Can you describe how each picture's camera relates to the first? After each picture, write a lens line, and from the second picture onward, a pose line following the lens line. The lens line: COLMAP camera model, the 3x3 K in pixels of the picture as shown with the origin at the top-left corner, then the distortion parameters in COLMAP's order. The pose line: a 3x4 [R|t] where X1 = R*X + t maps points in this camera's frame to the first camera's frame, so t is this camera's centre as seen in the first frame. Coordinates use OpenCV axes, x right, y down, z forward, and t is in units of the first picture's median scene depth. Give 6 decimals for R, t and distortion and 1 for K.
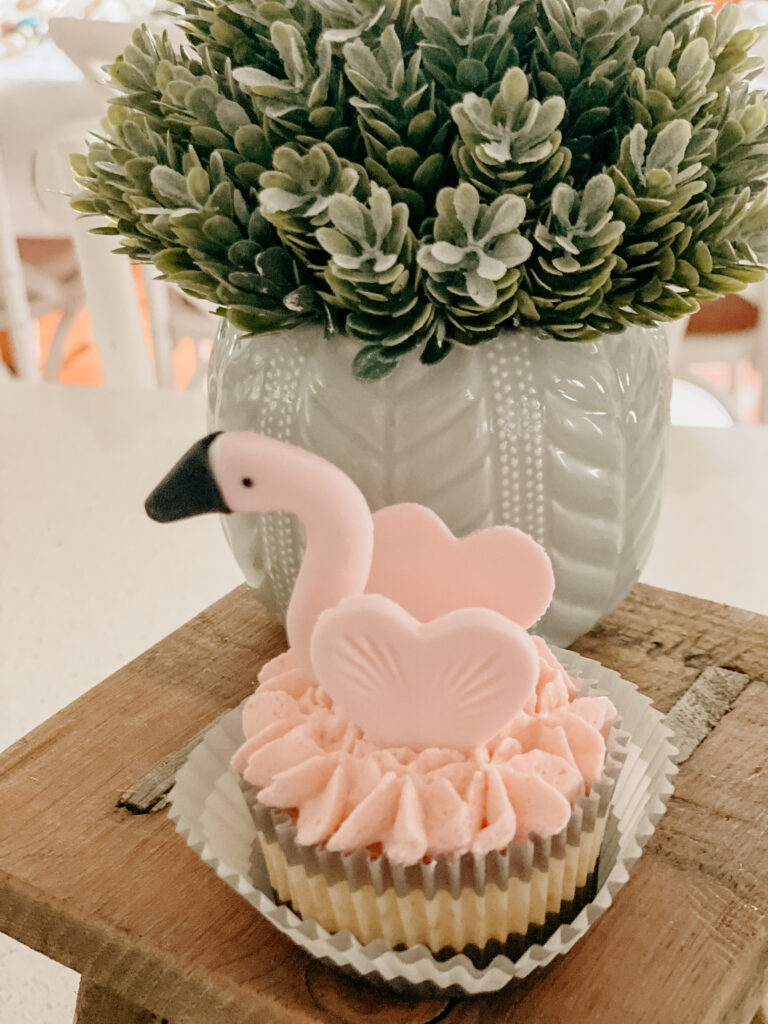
lens RADIAL K [[1562.3, 0, 384.0], [0, 1562.3, 512.0], [0, 0, 1]] dist [0.000166, 0.146879]
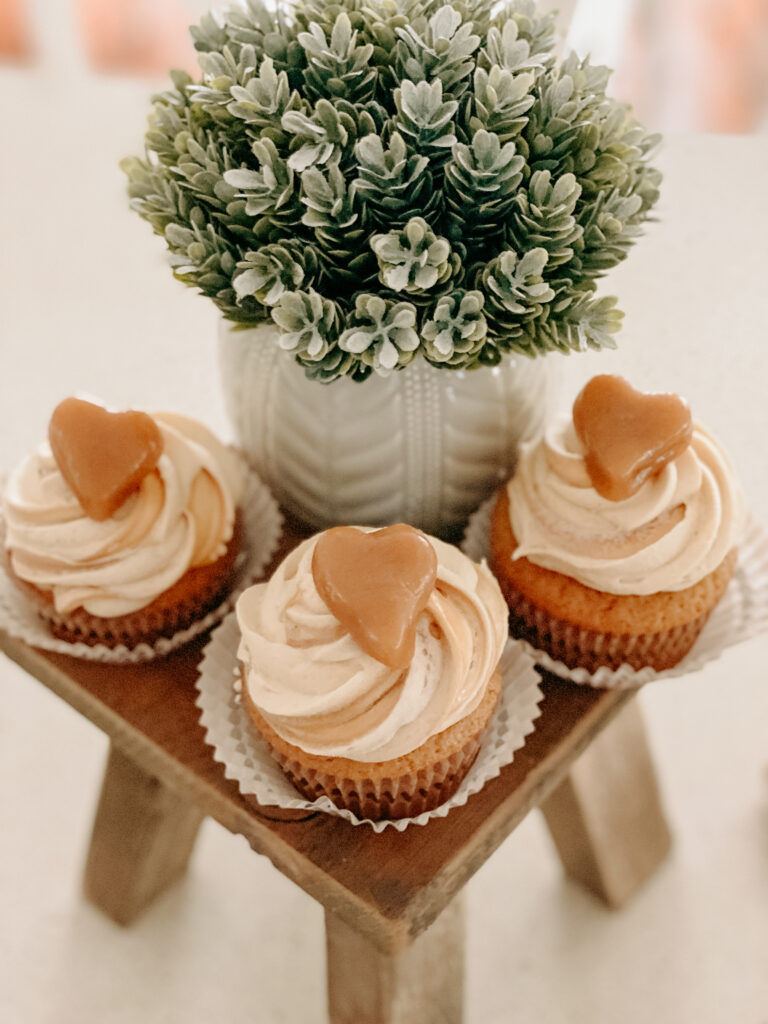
lens RADIAL K [[1562.3, 0, 384.0], [0, 1562.3, 512.0], [0, 0, 1]] dist [0.000166, 0.146879]
pose [[0.992917, 0.104994, -0.055614, 0.153874], [-0.081617, 0.942897, 0.322929, -0.466523], [0.086344, -0.316103, 0.944788, -0.390521]]
